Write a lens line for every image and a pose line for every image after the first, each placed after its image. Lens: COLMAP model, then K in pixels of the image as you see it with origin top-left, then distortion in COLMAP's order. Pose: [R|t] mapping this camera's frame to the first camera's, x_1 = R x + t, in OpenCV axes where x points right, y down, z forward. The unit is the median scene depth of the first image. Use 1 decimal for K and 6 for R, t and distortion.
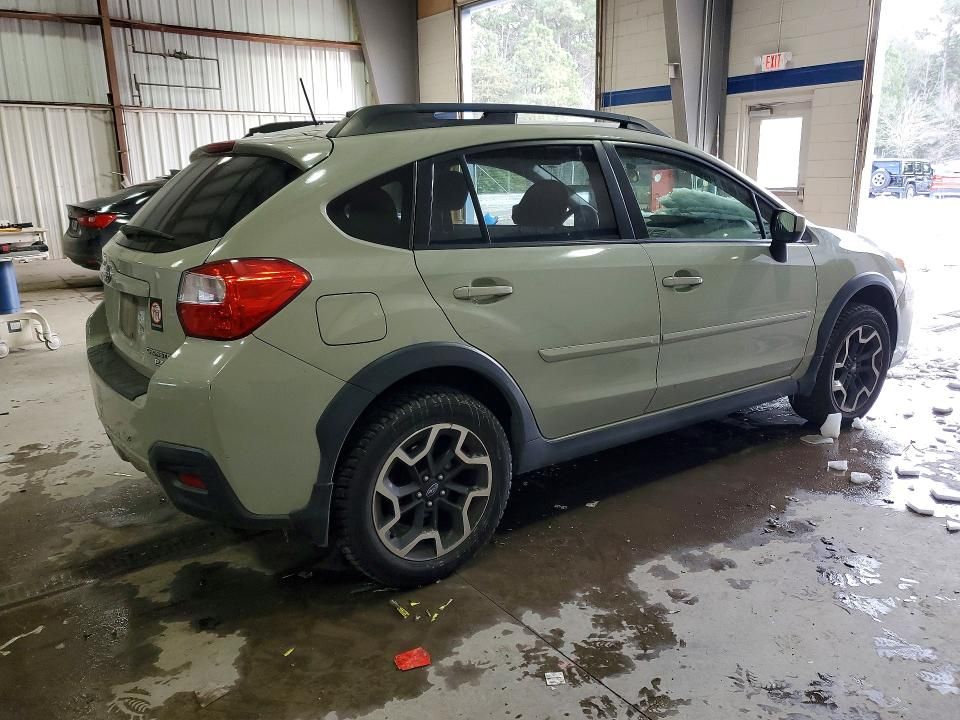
lens RADIAL K [[769.3, 0, 480.0], [0, 769.3, 360.0], [0, 0, 1]] dist [0.006023, 0.004142]
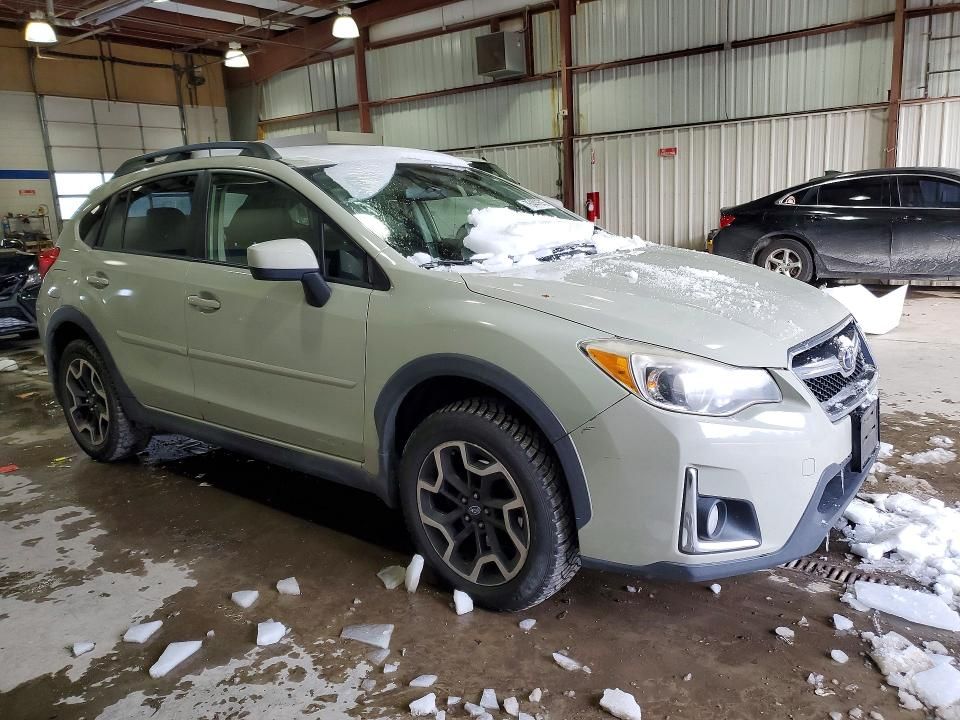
lens RADIAL K [[747.5, 0, 480.0], [0, 747.5, 360.0], [0, 0, 1]] dist [0.005594, 0.004915]
pose [[0.260222, 0.199445, -0.944726, 1.019981], [-0.184468, 0.970681, 0.154113, -0.193933], [0.947764, 0.134168, 0.289383, 0.832090]]
